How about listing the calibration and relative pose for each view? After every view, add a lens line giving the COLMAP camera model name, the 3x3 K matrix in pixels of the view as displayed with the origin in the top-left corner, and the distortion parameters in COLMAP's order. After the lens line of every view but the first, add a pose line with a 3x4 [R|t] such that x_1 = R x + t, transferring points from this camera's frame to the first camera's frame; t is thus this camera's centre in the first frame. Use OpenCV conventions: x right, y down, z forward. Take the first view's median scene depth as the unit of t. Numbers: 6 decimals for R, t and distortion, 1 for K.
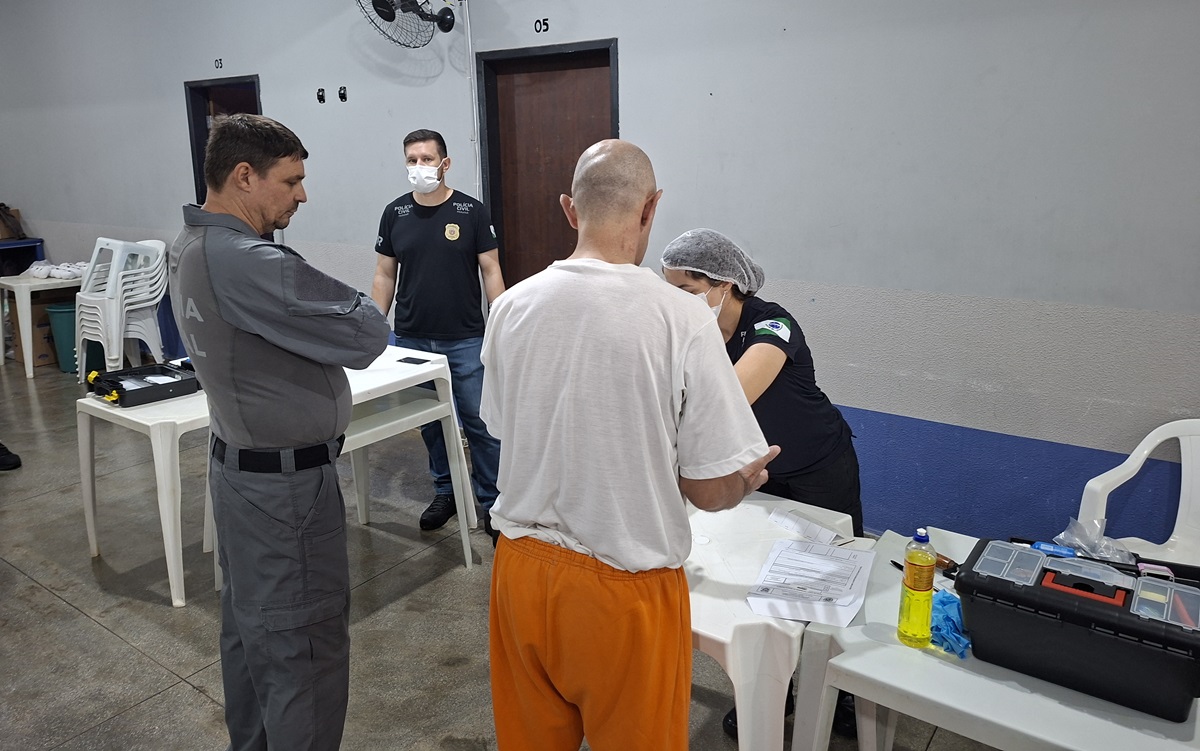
lens RADIAL K [[797.2, 0, 599.7], [0, 797.2, 376.9], [0, 0, 1]] dist [0.005112, 0.000422]
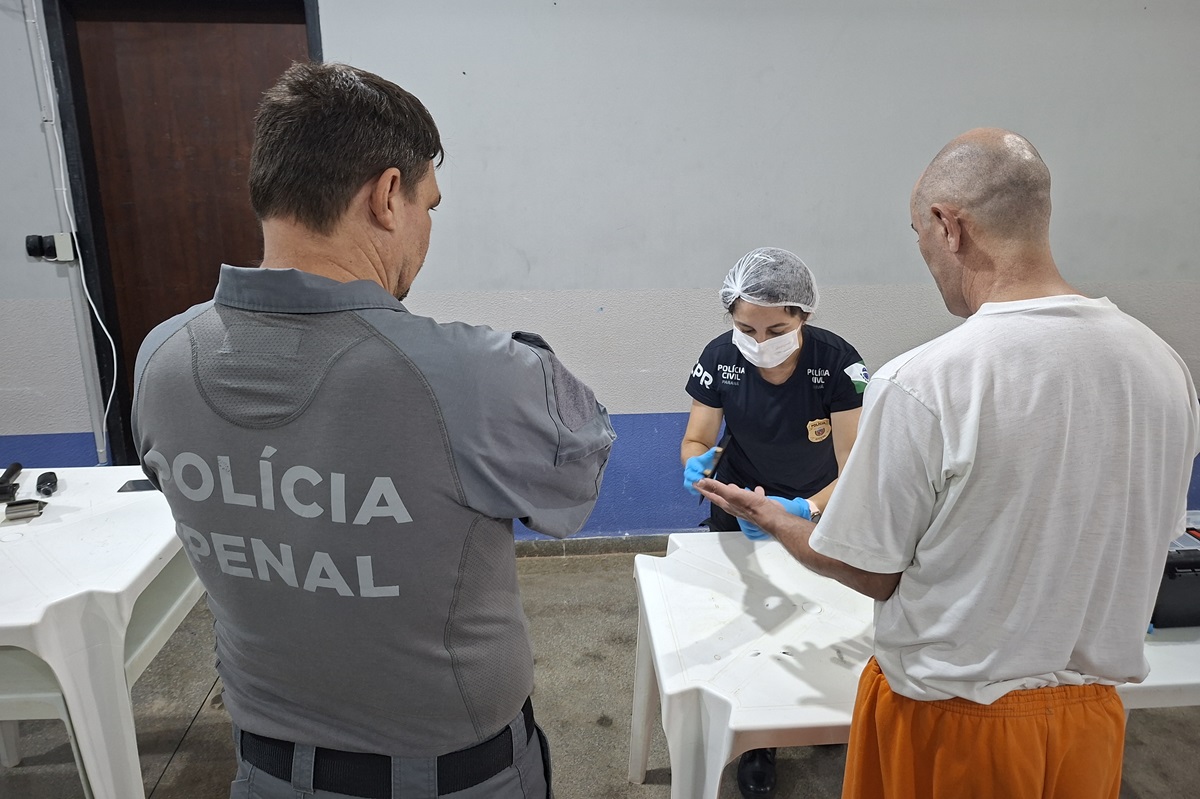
lens RADIAL K [[825.2, 0, 599.1], [0, 825.2, 396.3], [0, 0, 1]] dist [-0.001133, -0.002630]
pose [[0.764414, -0.177908, 0.619694, -0.394112], [0.161434, 0.983372, 0.083181, -0.091699], [-0.624188, 0.036455, 0.780423, 0.319076]]
